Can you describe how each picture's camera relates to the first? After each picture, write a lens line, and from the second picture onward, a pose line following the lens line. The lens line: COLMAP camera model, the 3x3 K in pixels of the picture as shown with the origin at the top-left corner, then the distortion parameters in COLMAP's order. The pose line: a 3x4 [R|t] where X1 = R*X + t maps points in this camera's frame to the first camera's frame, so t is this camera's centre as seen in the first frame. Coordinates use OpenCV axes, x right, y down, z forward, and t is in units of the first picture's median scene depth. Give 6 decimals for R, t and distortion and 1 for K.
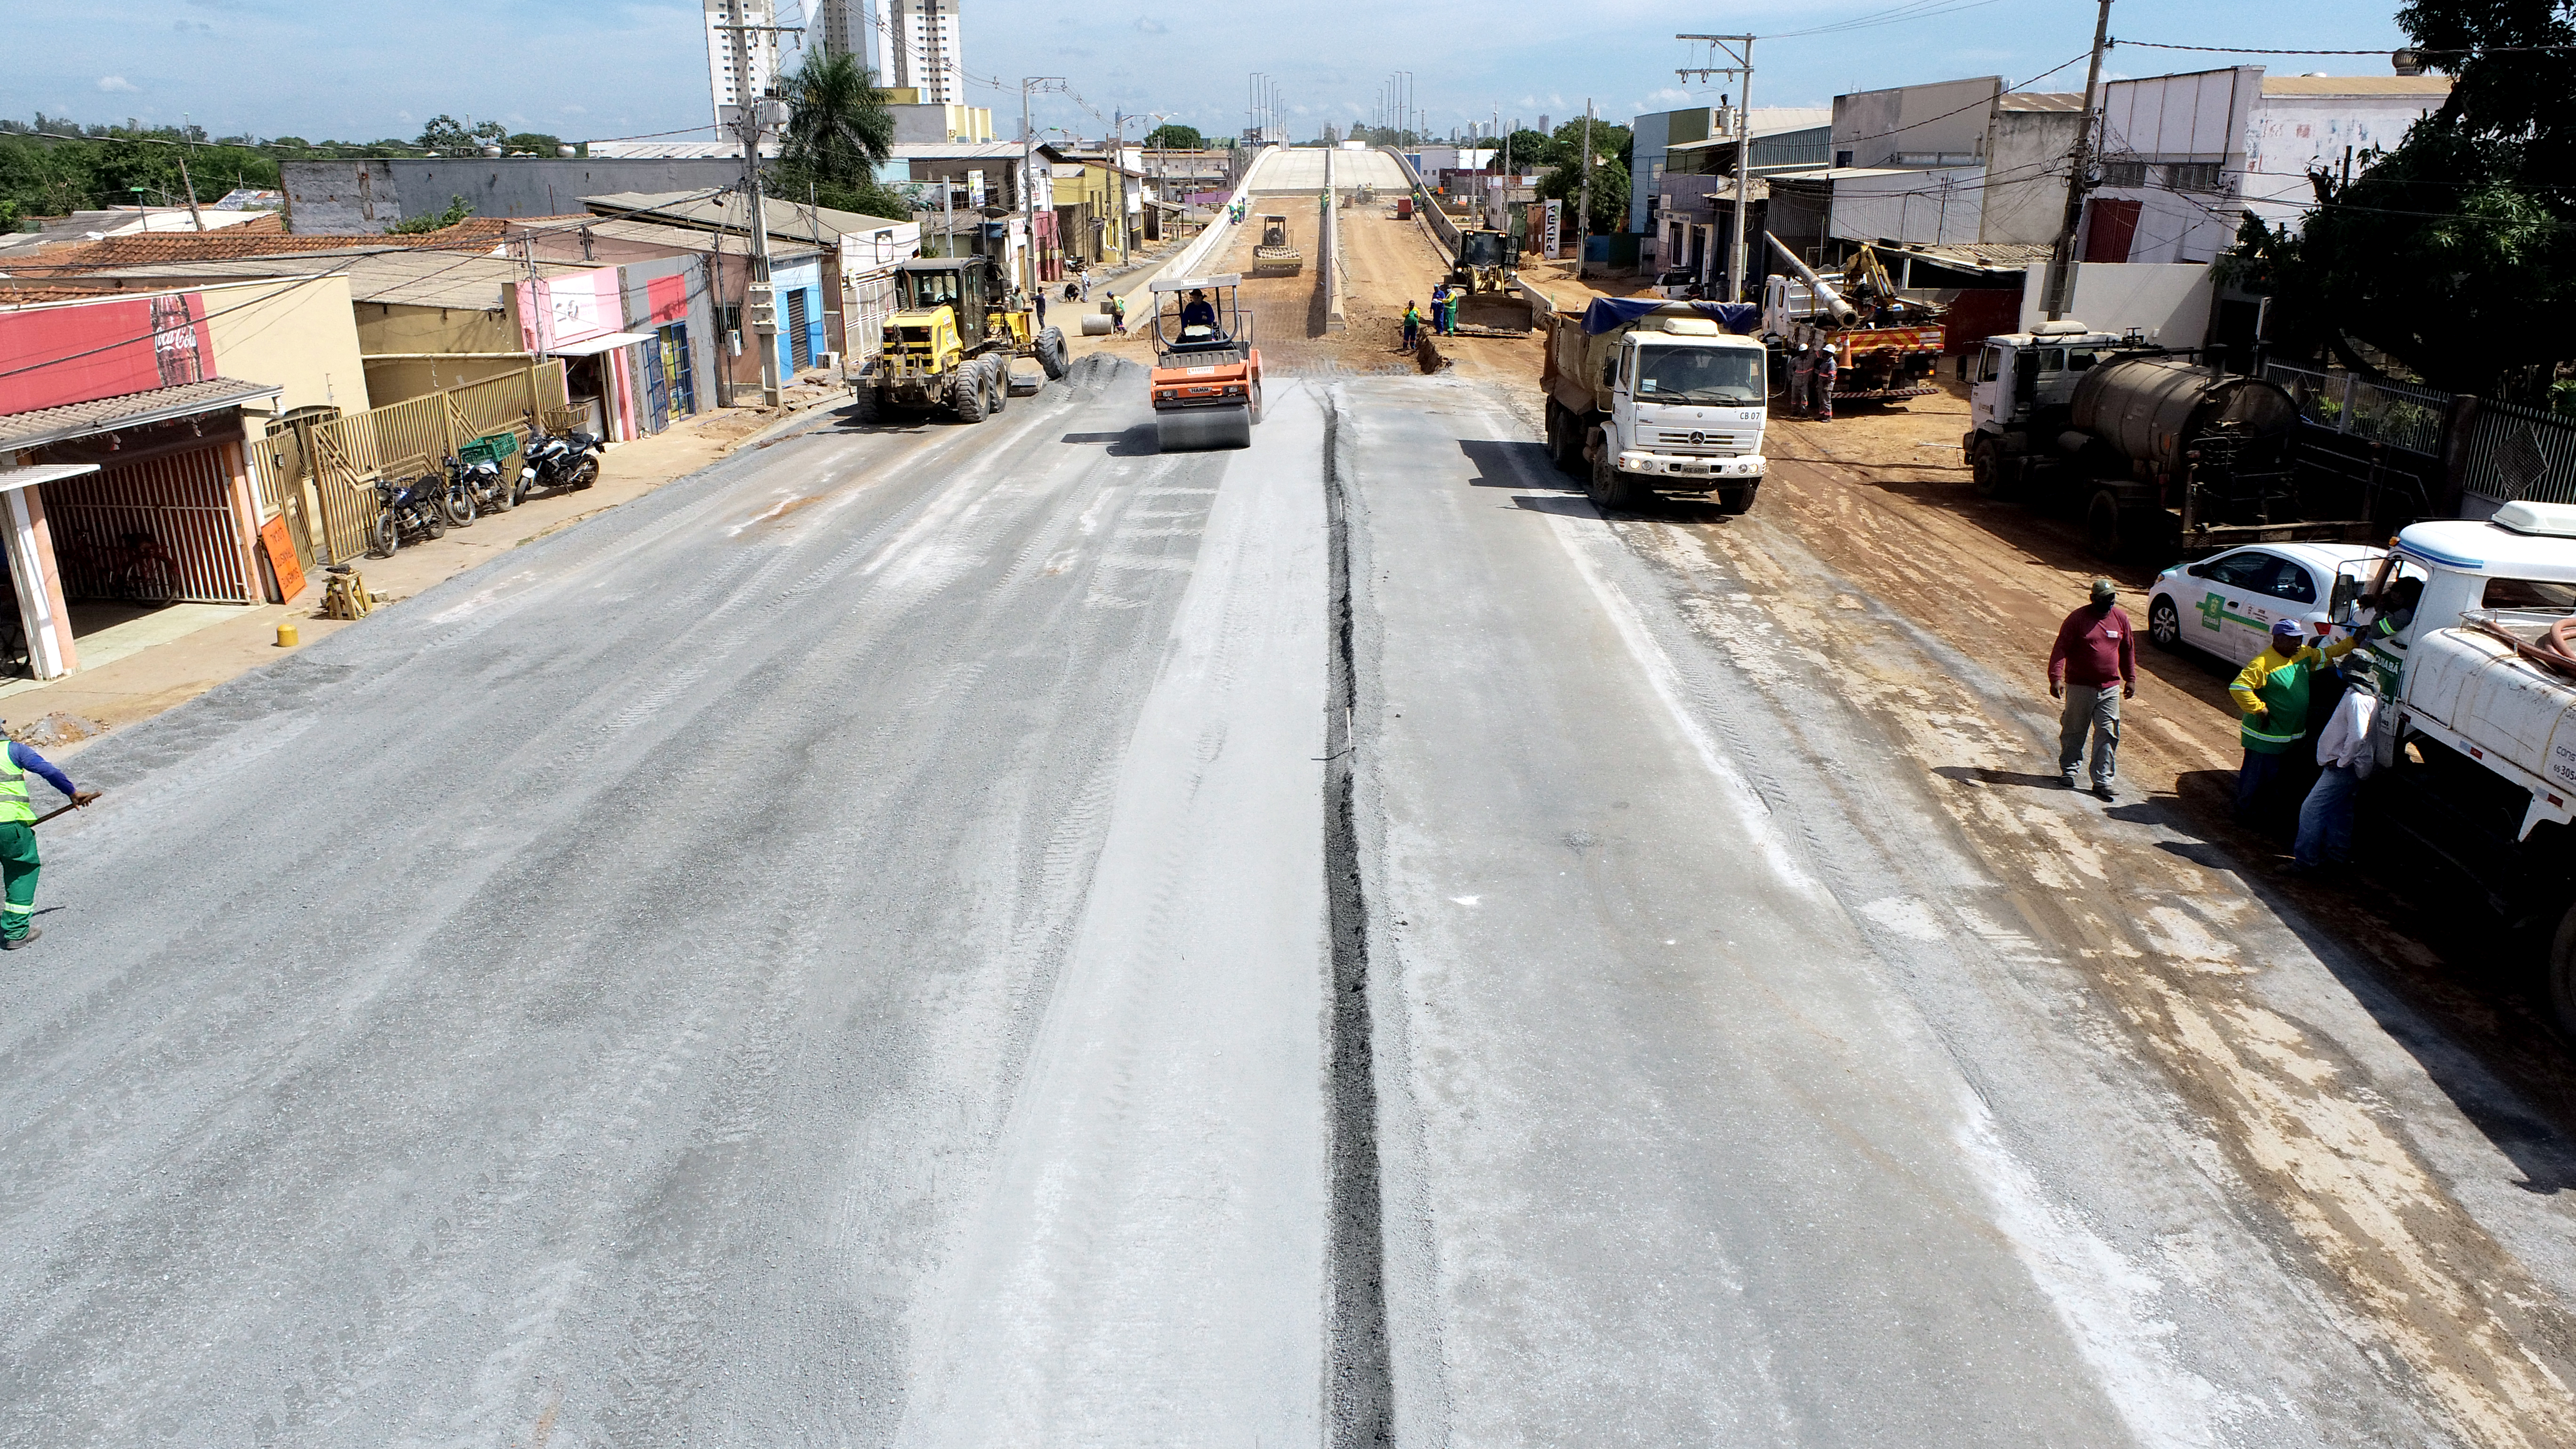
lens RADIAL K [[1765.8, 0, 1282.7], [0, 1765.8, 722.9], [0, 0, 1]] dist [-0.011418, 0.005720]
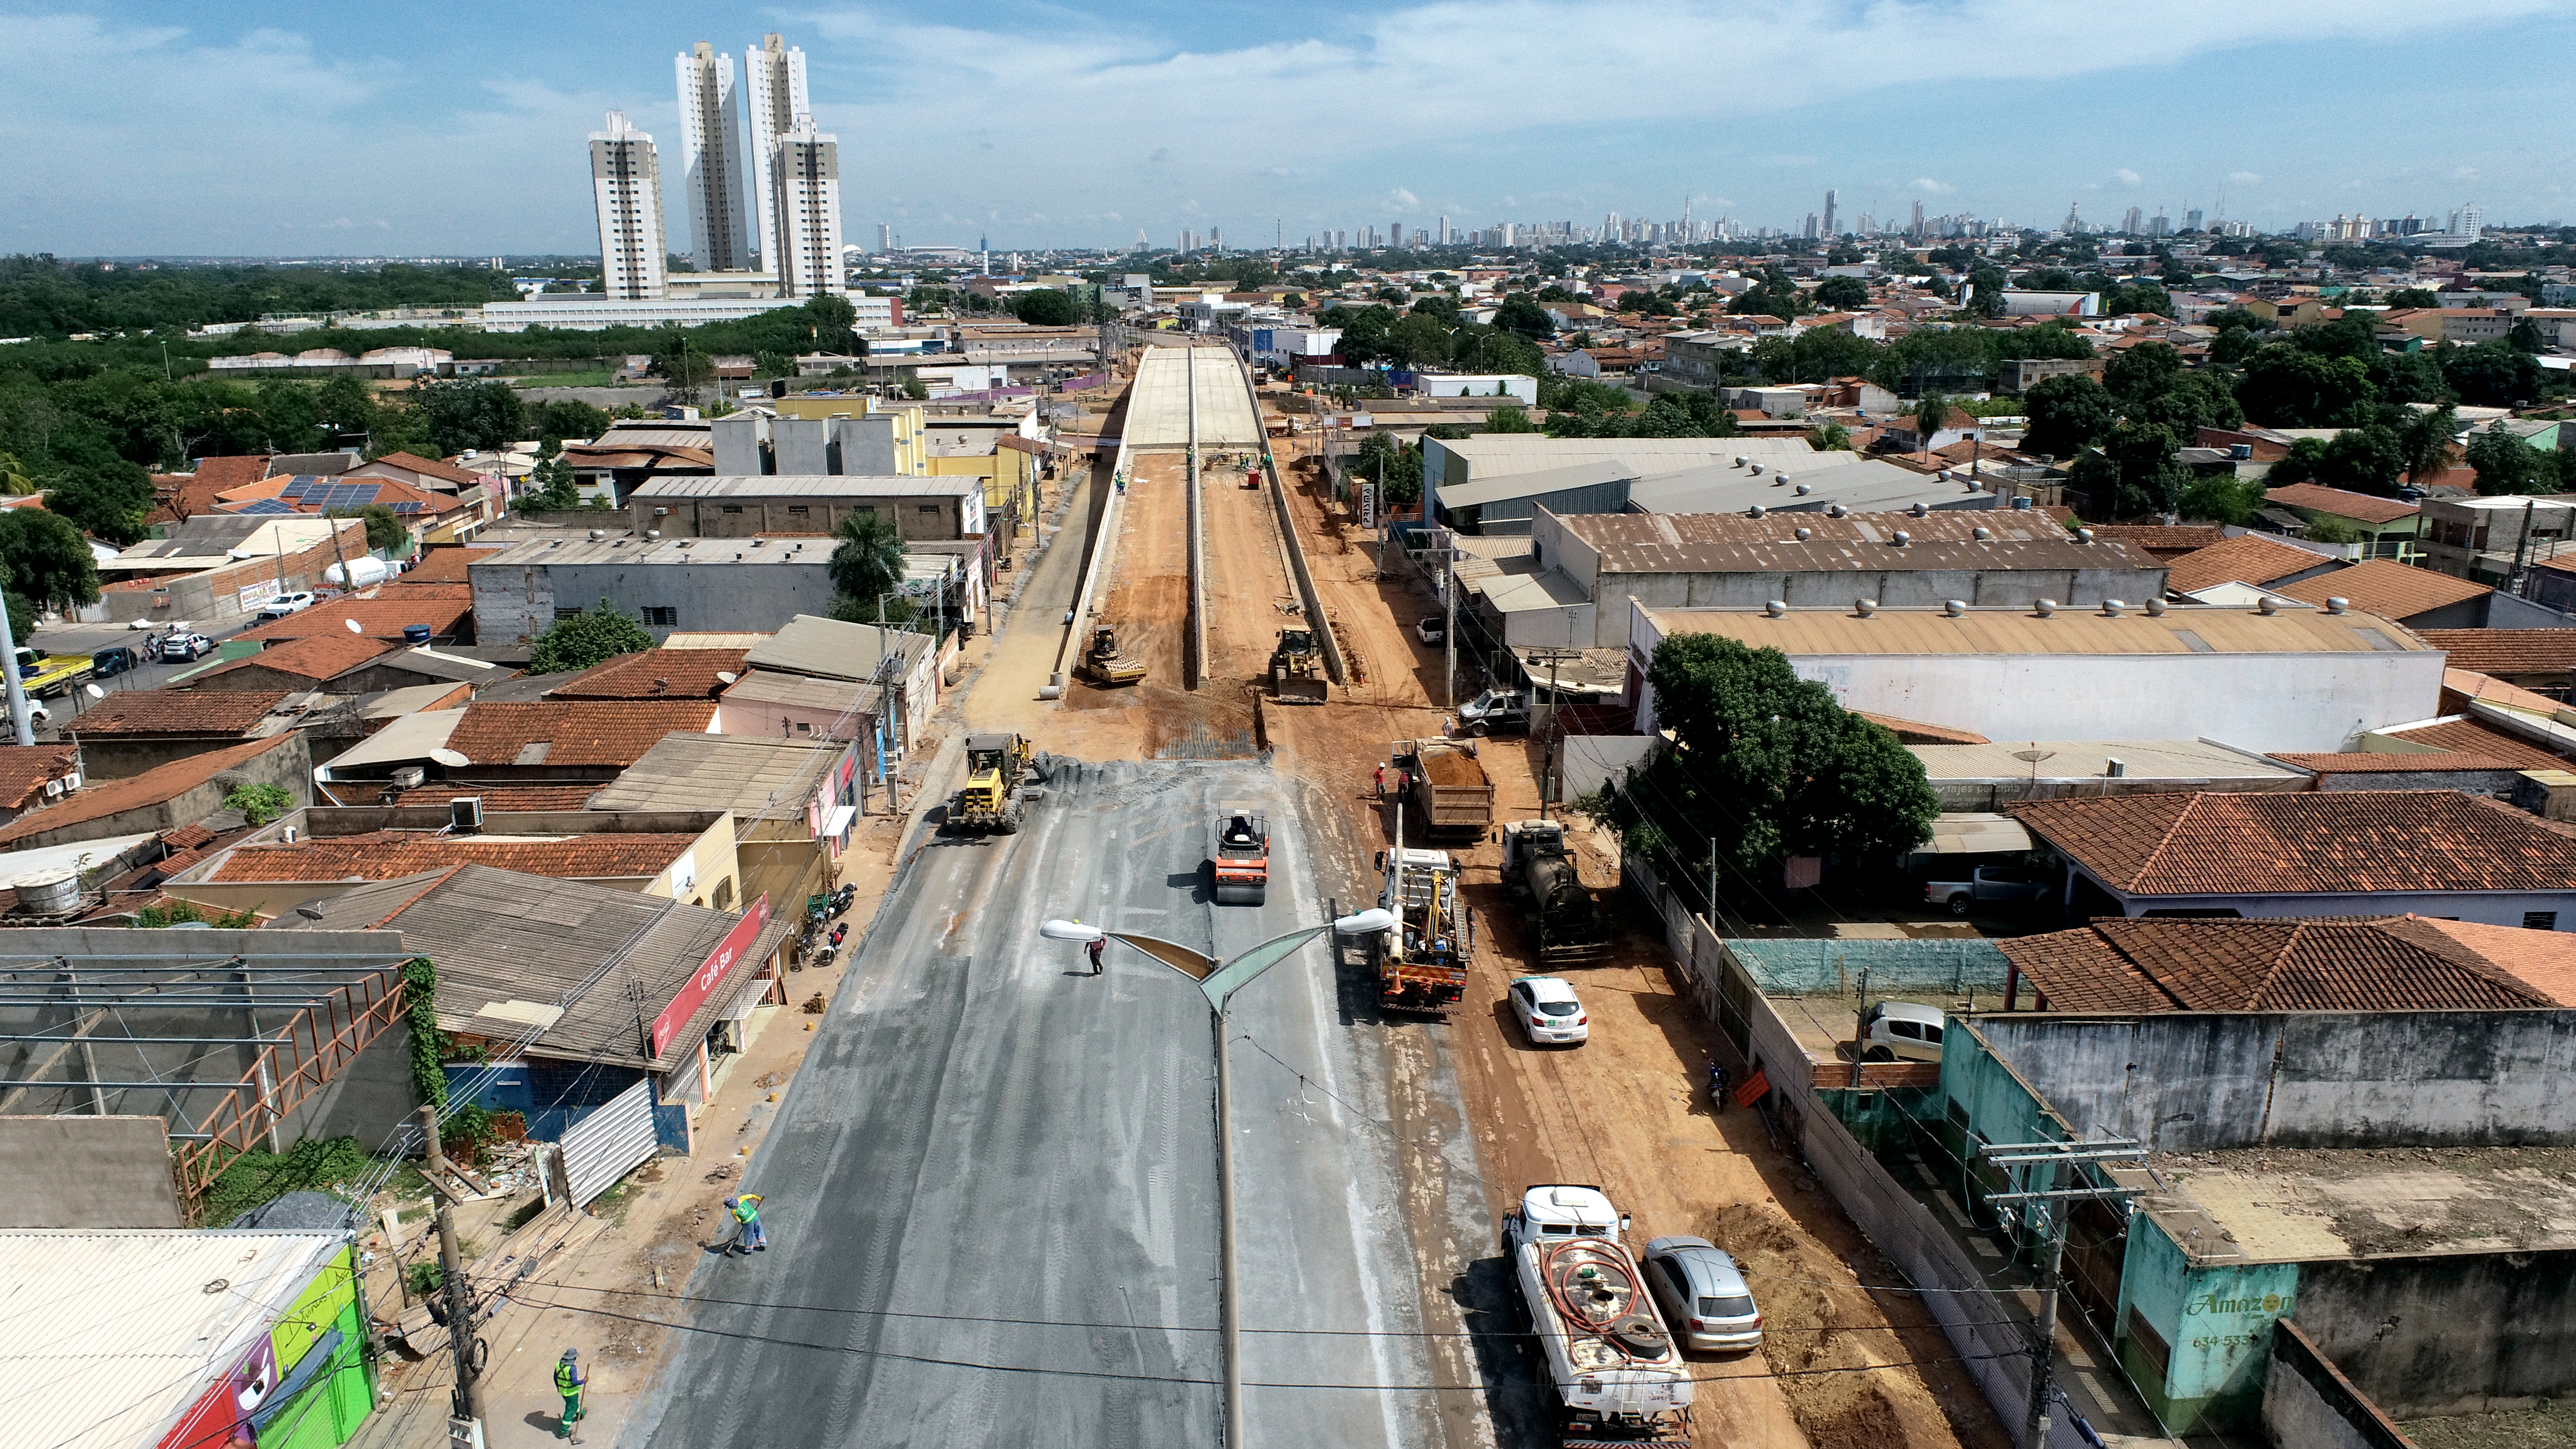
lens RADIAL K [[1765.8, 0, 1284.5], [0, 1765.8, 719.2], [0, 0, 1]] dist [-0.011418, 0.005720]
pose [[0.996985, -0.021815, 0.074467, -0.013349], [0.025873, 0.998207, -0.053973, -0.097569], [-0.073156, 0.055736, 0.995762, -0.479264]]
